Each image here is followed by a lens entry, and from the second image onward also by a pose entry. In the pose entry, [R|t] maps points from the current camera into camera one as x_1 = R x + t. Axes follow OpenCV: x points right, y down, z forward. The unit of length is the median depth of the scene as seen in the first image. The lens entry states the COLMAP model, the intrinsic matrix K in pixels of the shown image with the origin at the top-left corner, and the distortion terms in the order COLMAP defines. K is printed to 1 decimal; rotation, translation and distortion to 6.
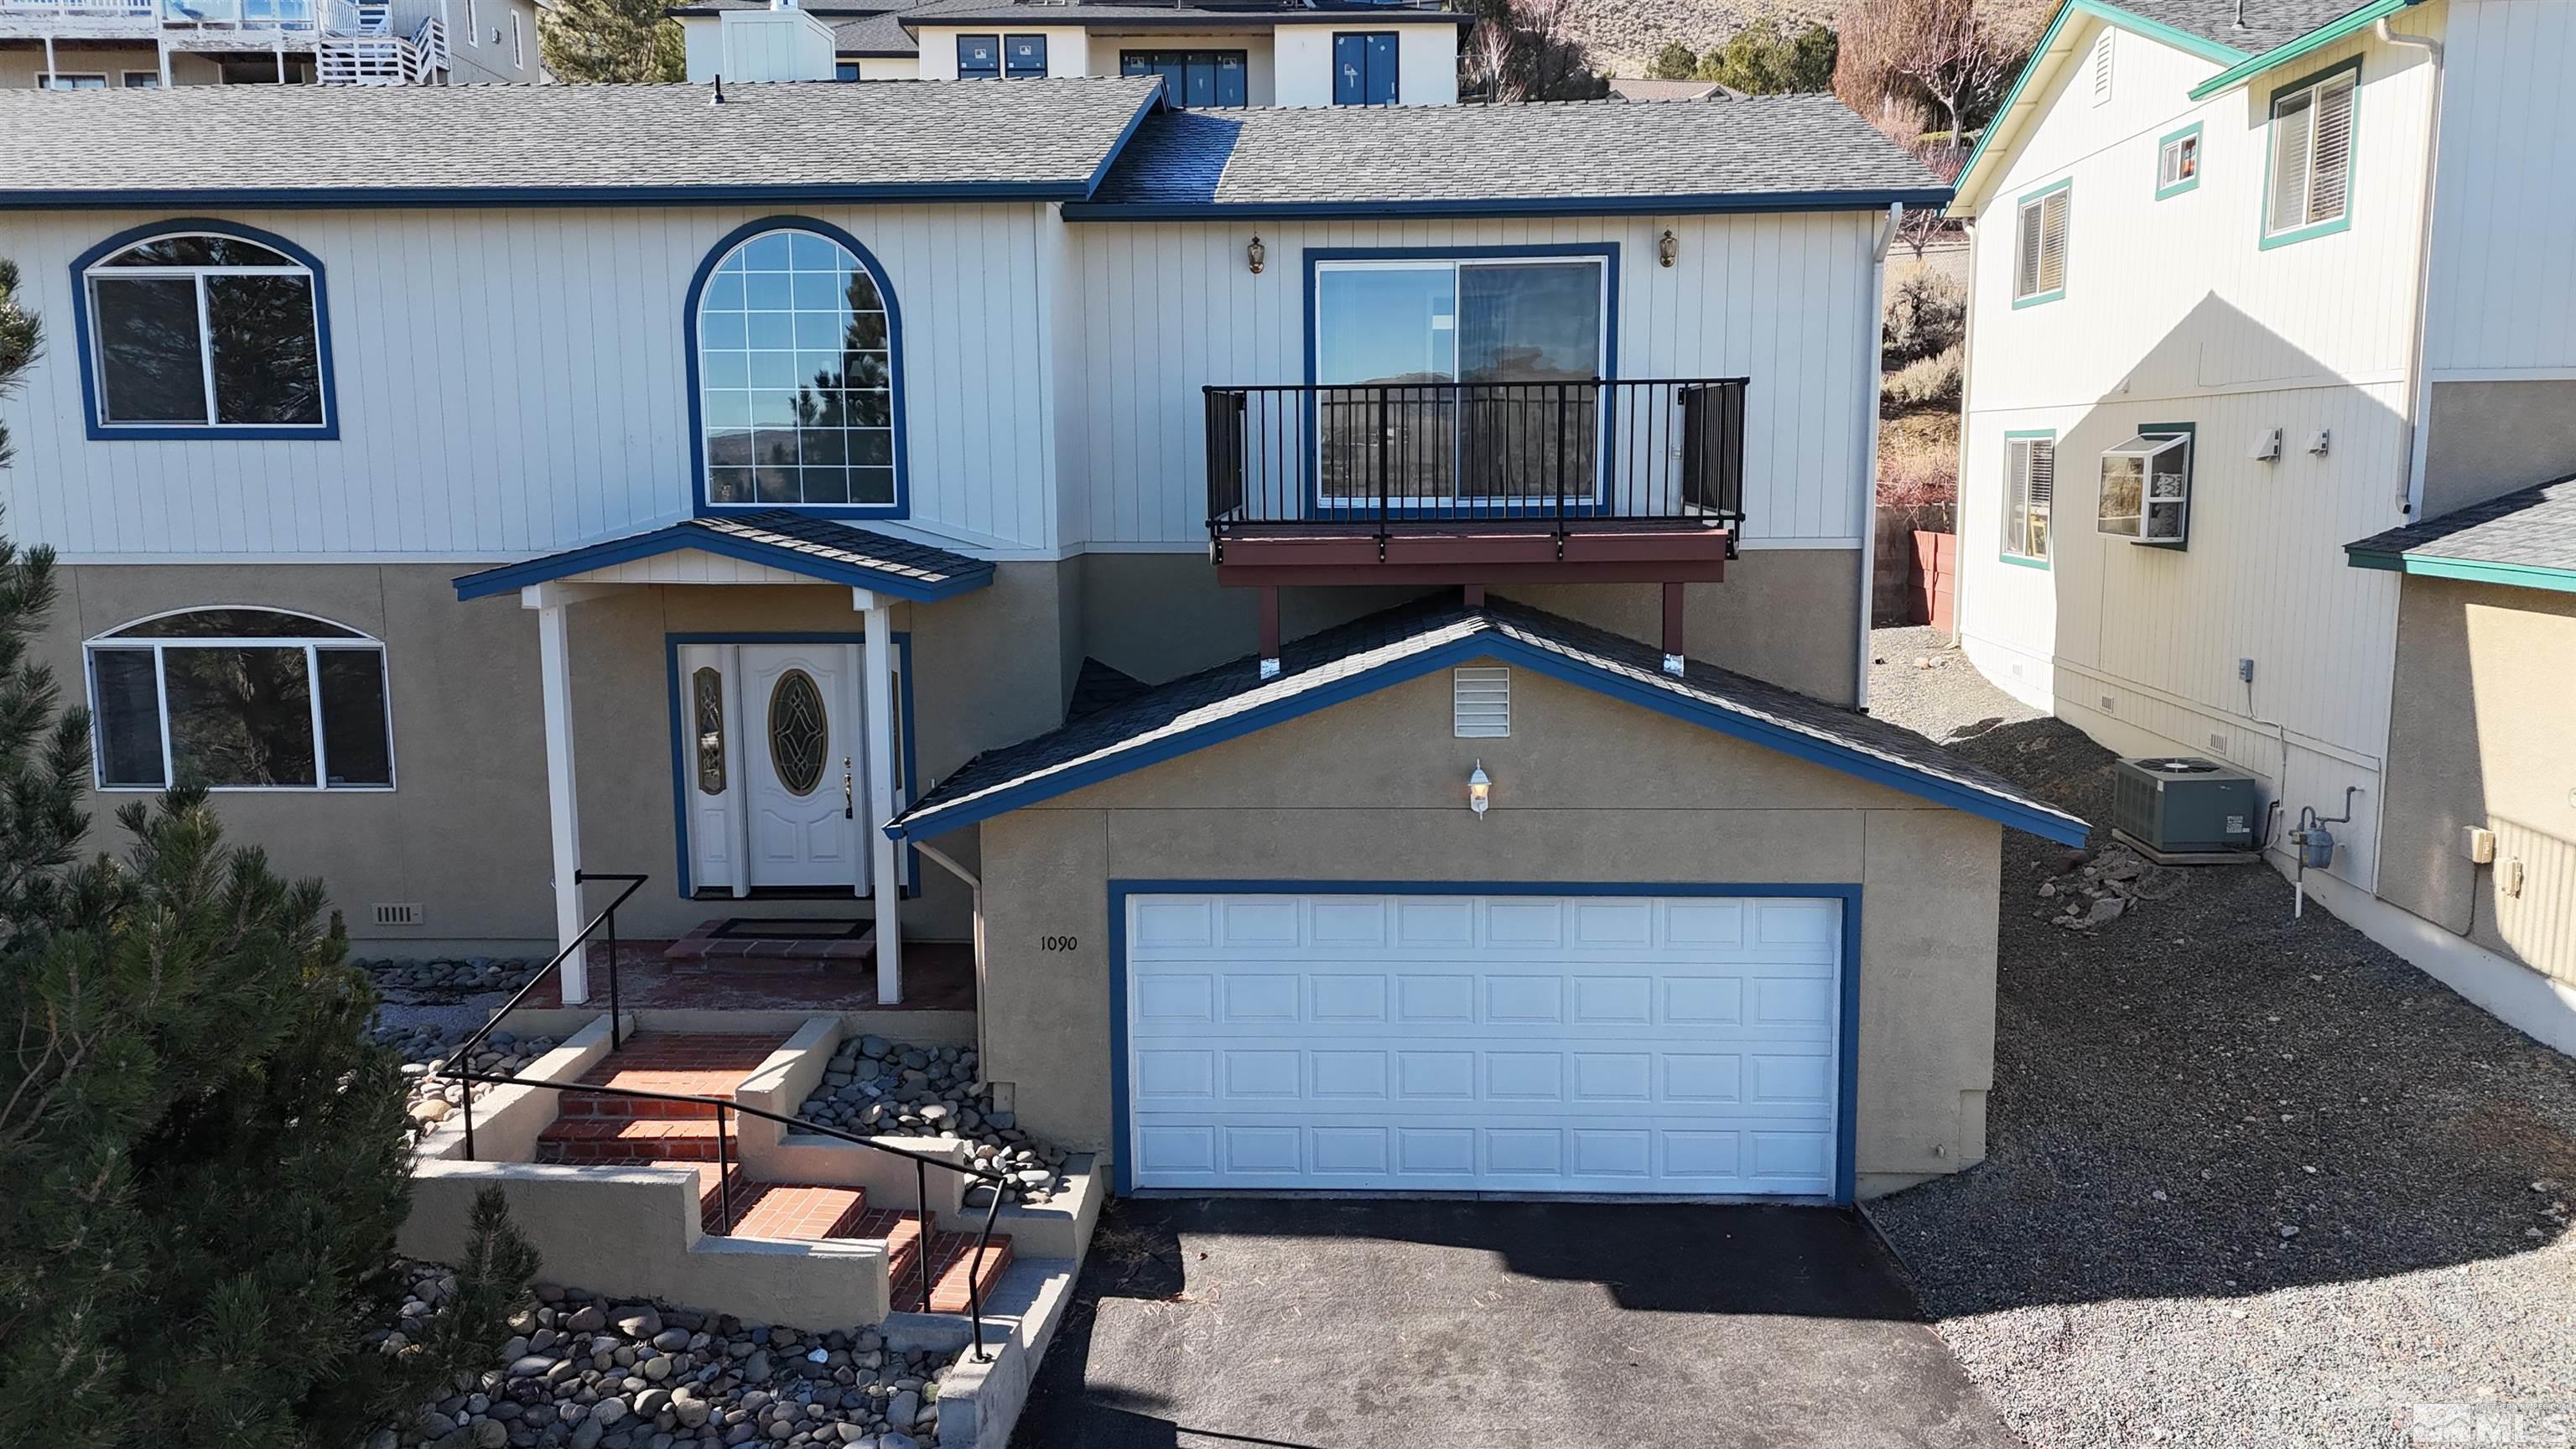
lens RADIAL K [[1925.8, 0, 1277.3], [0, 1925.8, 727.7], [0, 0, 1]] dist [0.032024, -0.006810]
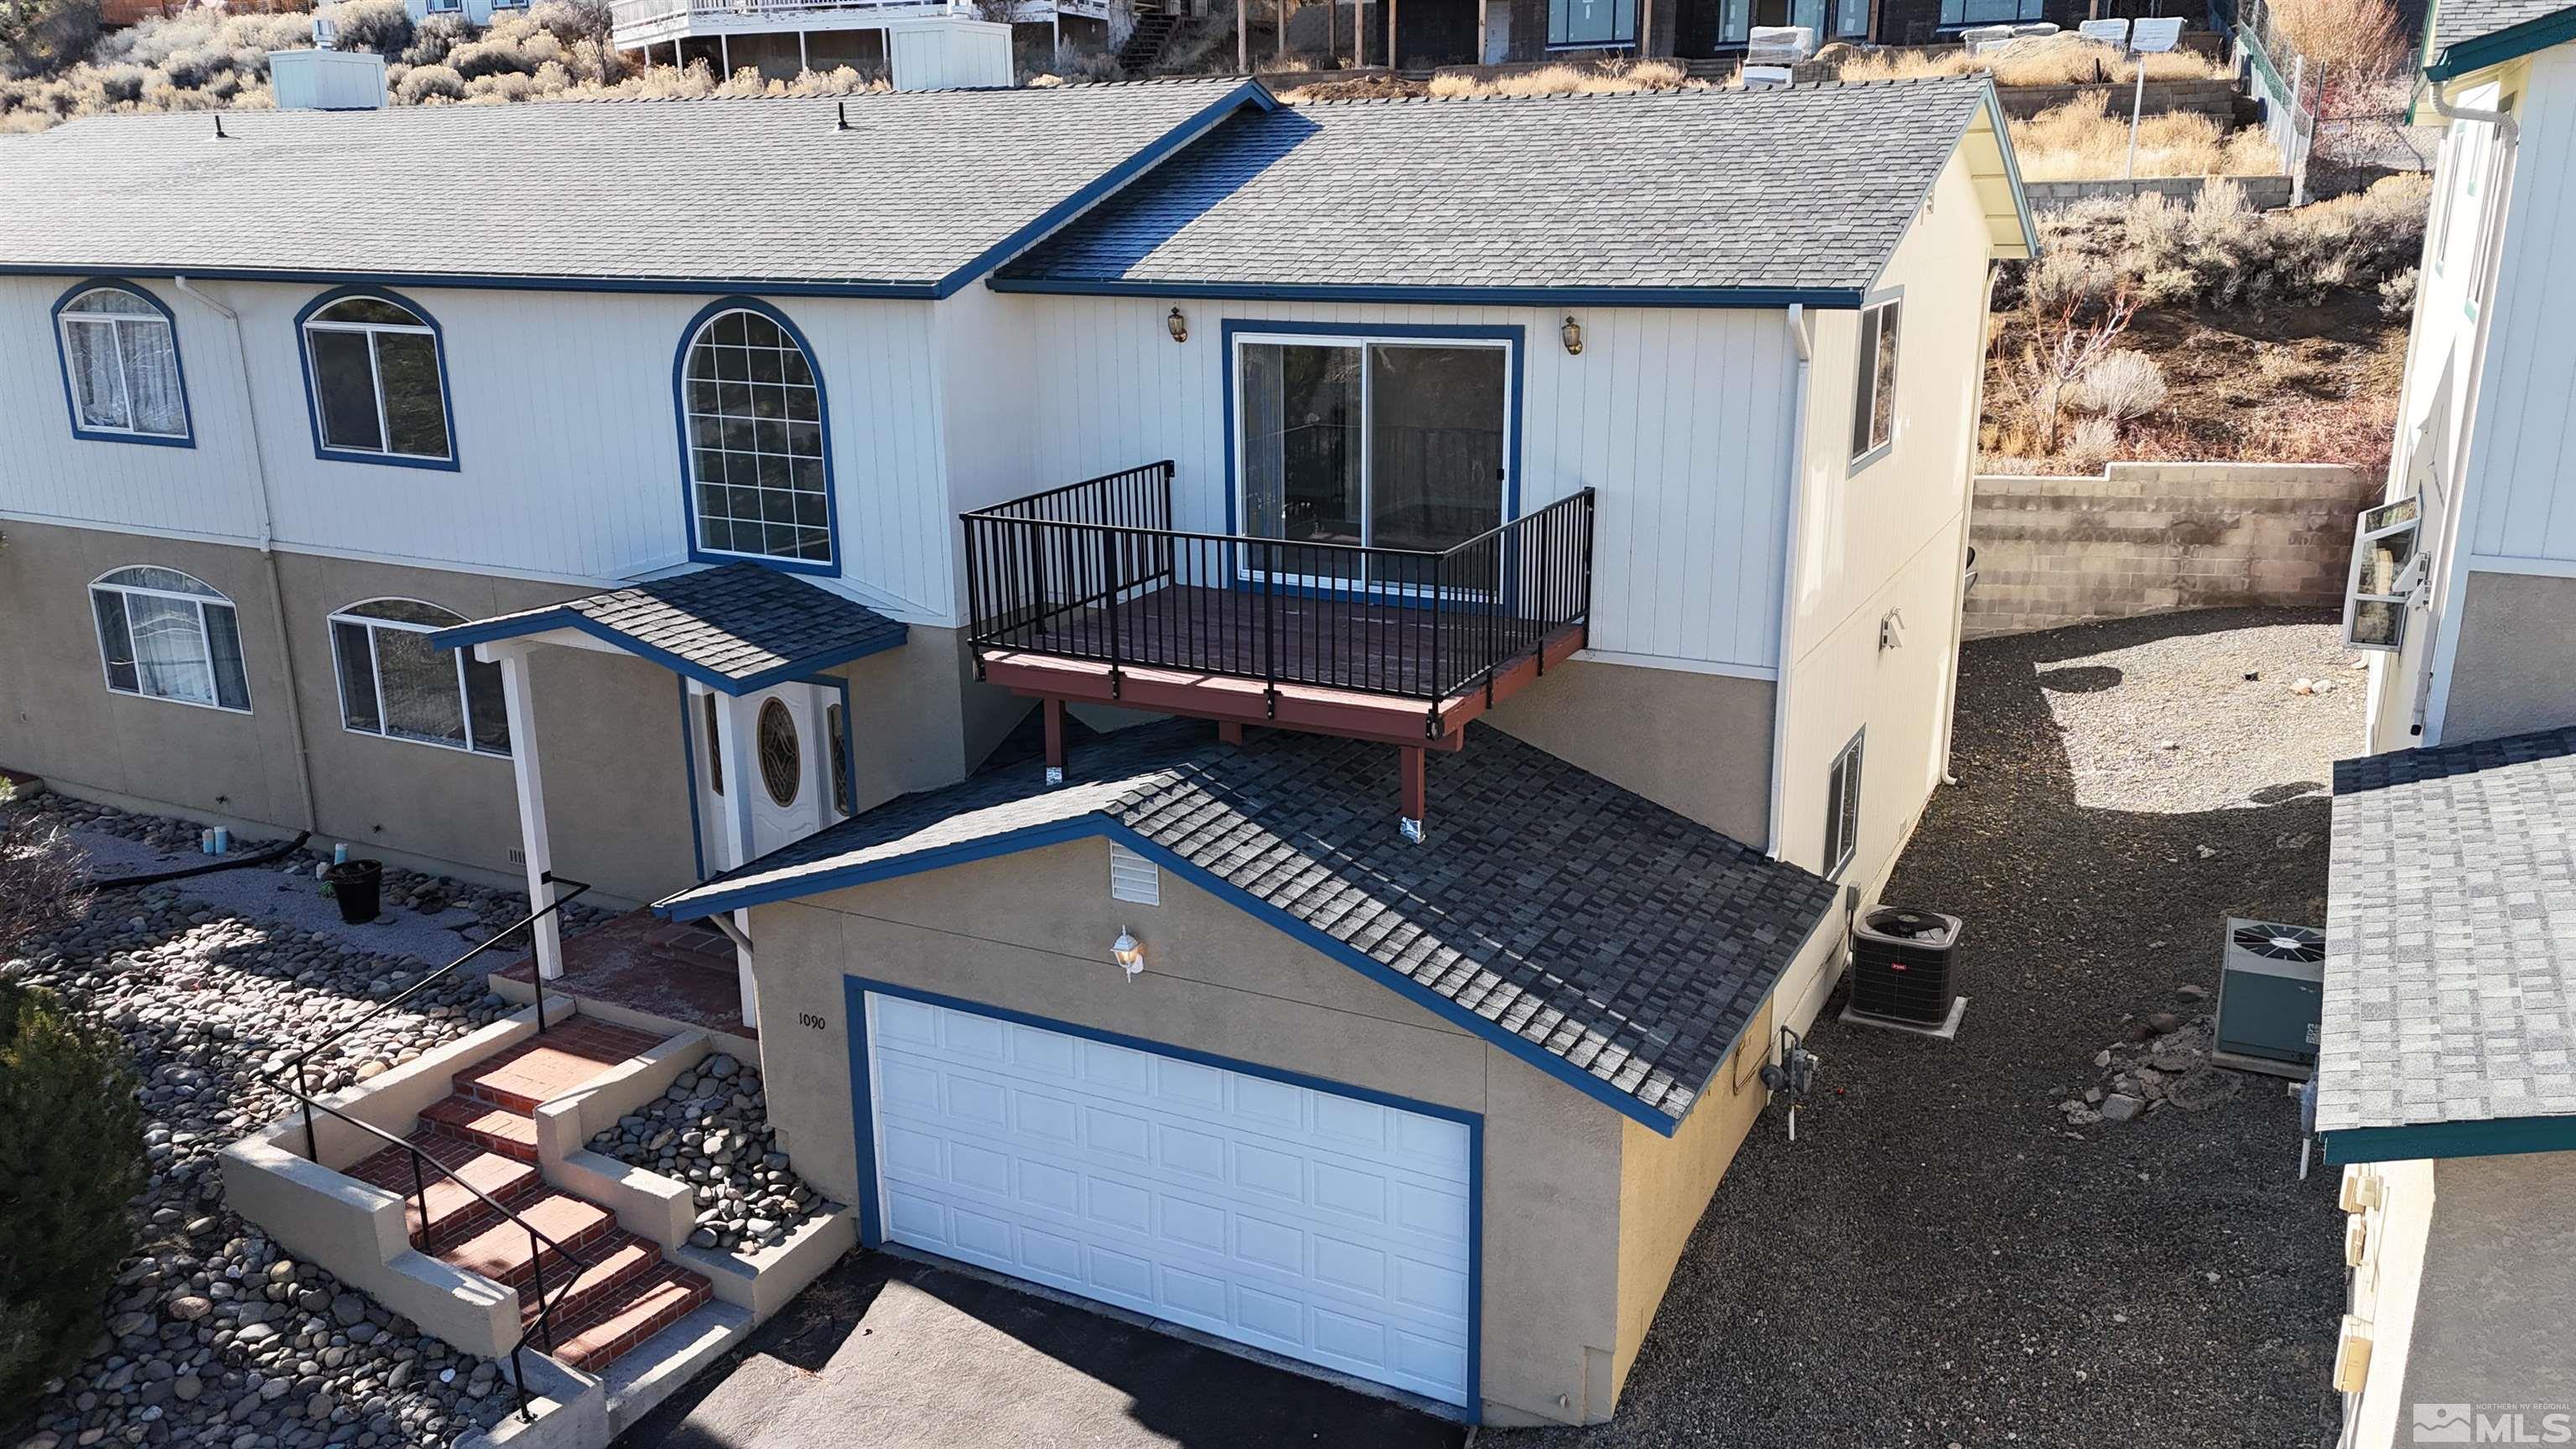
lens RADIAL K [[1925.8, 0, 1275.4], [0, 1925.8, 726.3], [0, 0, 1]] dist [0.032024, -0.006810]
pose [[0.908094, 0.112445, -0.403387, 0.479322], [-0.057086, 0.987523, 0.146762, -0.200293], [0.414857, -0.110245, 0.903183, 0.114247]]
